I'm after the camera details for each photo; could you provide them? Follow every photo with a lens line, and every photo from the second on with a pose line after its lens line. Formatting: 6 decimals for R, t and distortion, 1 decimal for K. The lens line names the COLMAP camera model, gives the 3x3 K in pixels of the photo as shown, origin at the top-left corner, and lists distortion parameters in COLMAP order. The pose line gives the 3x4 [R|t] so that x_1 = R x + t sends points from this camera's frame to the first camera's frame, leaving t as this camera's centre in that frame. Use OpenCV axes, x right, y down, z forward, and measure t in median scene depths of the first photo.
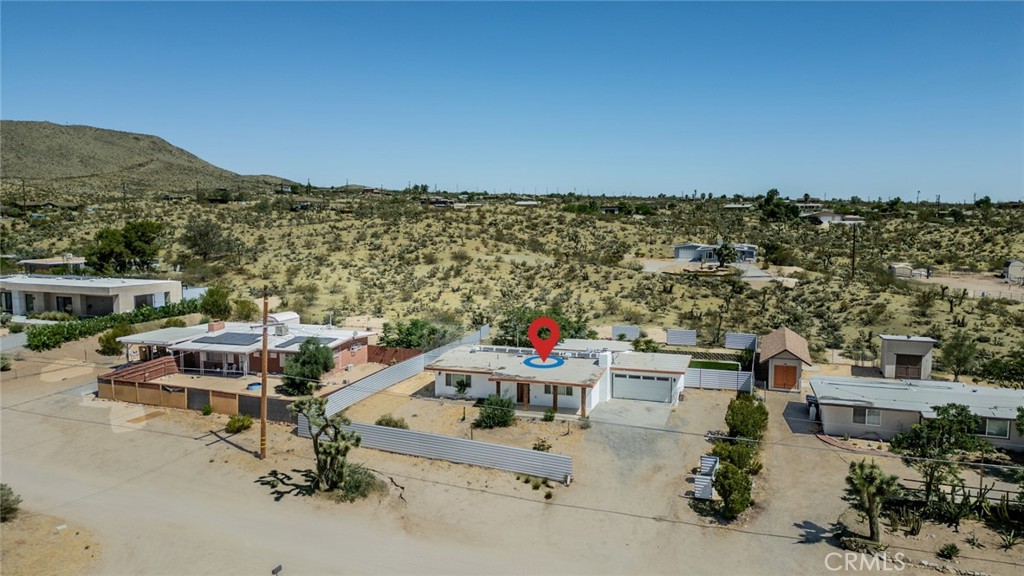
lens RADIAL K [[721.3, 0, 512.0], [0, 721.3, 288.0], [0, 0, 1]] dist [0.096131, -0.097587]
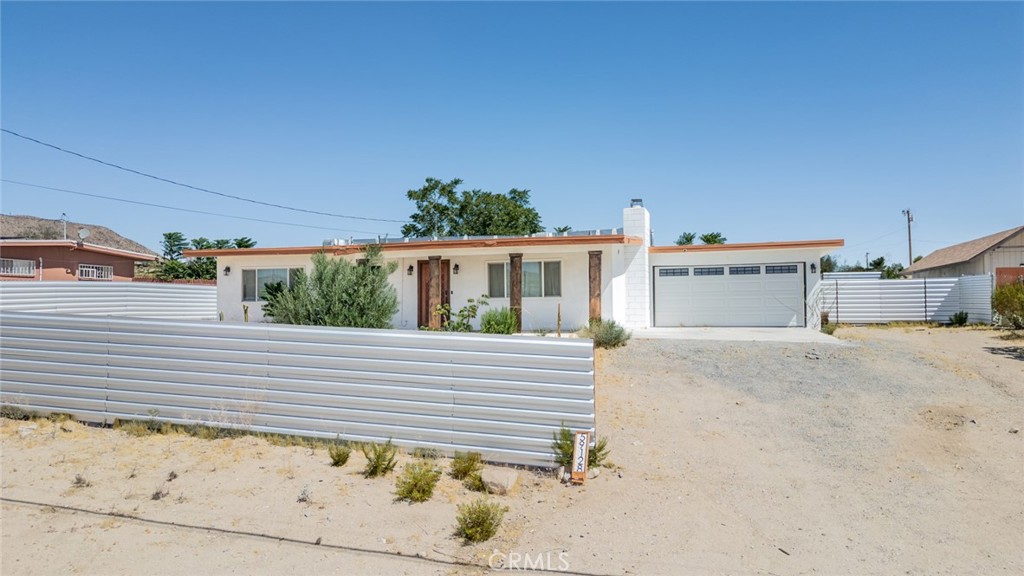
lens RADIAL K [[725.0, 0, 512.0], [0, 725.0, 288.0], [0, 0, 1]] dist [0.011506, 0.002787]
pose [[0.998600, -0.006763, 0.052464, 0.039171], [0.013833, 0.990669, -0.135586, 0.198030], [-0.051057, 0.136122, 0.989376, 0.640233]]
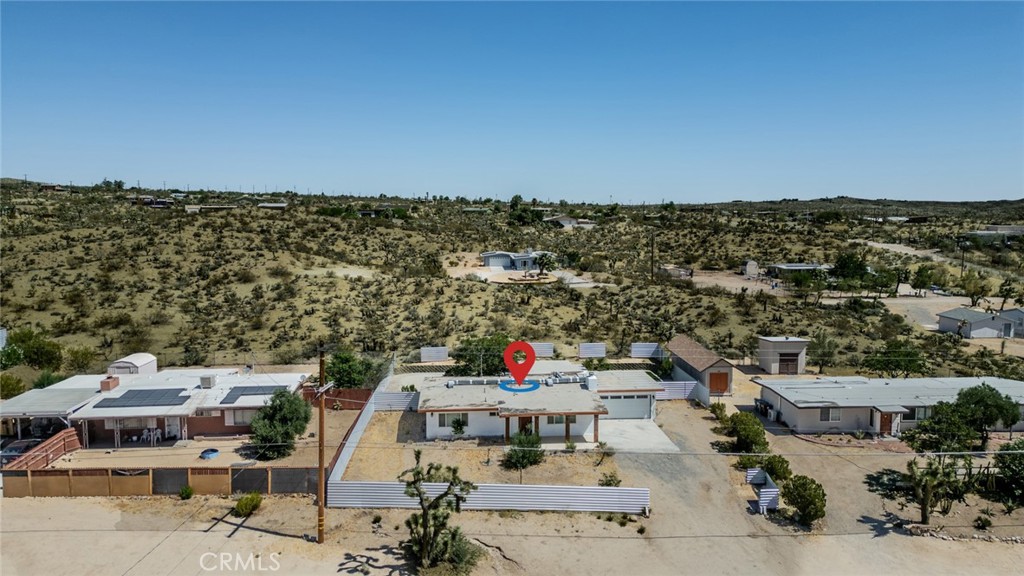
lens RADIAL K [[721.3, 0, 512.0], [0, 721.3, 288.0], [0, 0, 1]] dist [0.096131, -0.097587]
pose [[0.921519, -0.042829, 0.385963, -0.387260], [0.041769, 0.999065, 0.011135, -0.055596], [-0.386079, 0.005860, 0.922447, 0.100428]]
